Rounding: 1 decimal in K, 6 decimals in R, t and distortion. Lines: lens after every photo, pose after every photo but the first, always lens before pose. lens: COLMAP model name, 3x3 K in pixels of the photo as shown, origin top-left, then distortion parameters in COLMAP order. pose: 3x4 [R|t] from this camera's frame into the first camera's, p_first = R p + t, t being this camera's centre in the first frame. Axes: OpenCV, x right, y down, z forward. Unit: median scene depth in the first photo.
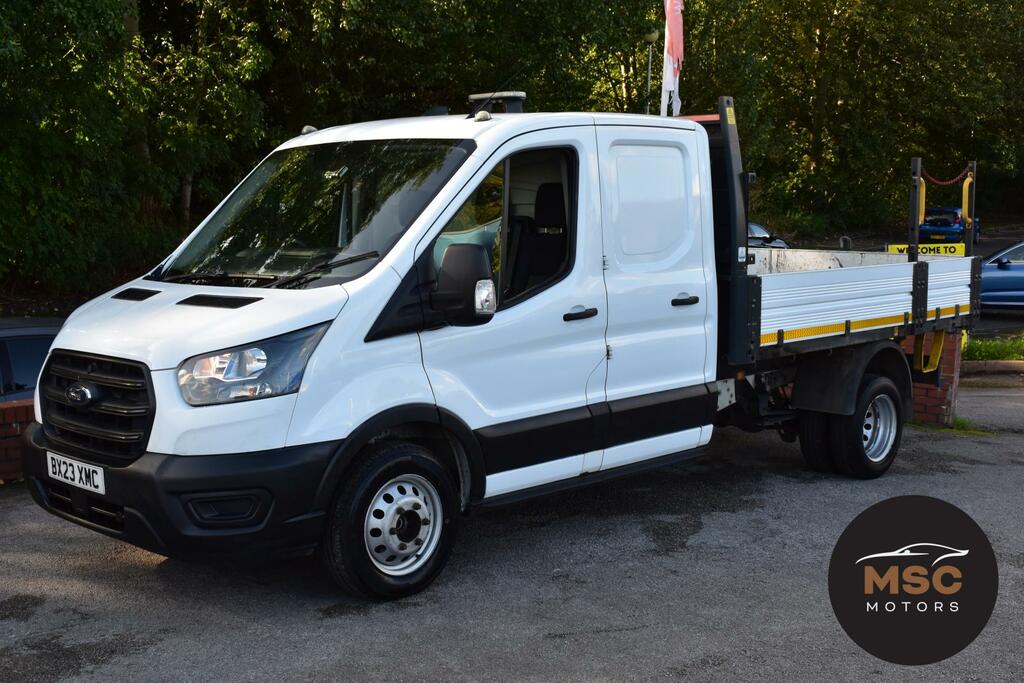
lens RADIAL K [[1267.4, 0, 512.0], [0, 1267.4, 341.5], [0, 0, 1]] dist [-0.065054, 0.017791]
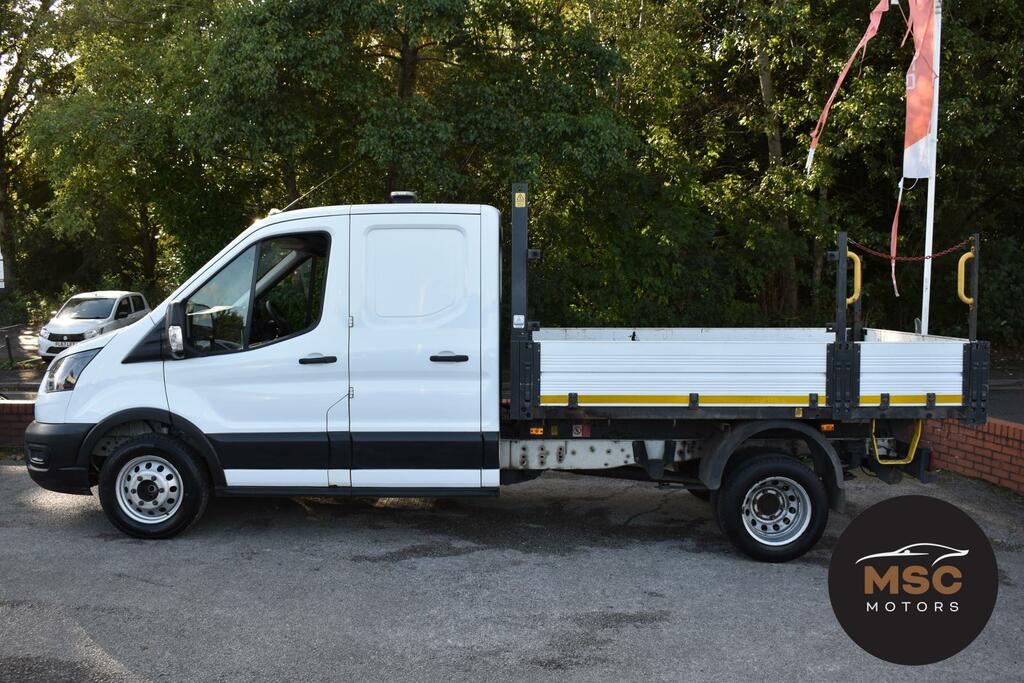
lens RADIAL K [[996.6, 0, 512.0], [0, 996.6, 341.5], [0, 0, 1]] dist [-0.075545, 0.008332]
pose [[0.705254, 0.042037, -0.707707, 0.887207], [-0.087318, 0.995791, -0.027867, -0.028505], [0.703557, 0.081449, 0.705956, 0.407292]]
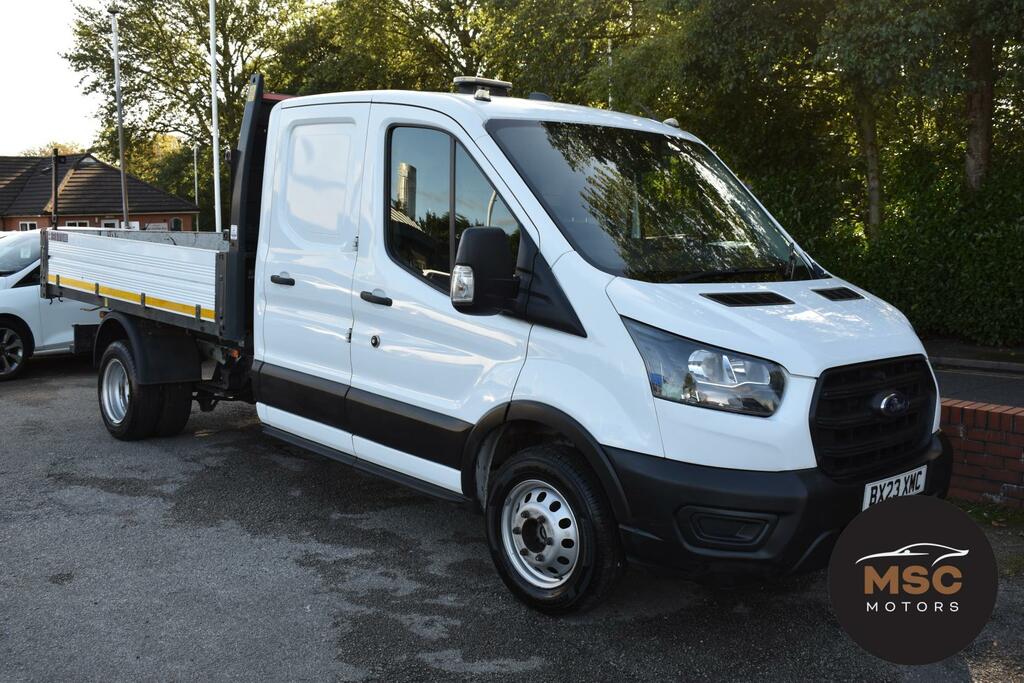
lens RADIAL K [[1038.8, 0, 512.0], [0, 1038.8, 341.5], [0, 0, 1]] dist [-0.073816, 0.007020]
pose [[-0.081089, 0.094126, -0.992252, 1.014415], [-0.132765, 0.985639, 0.104349, -0.112005], [0.987825, 0.140198, -0.067427, 1.460397]]
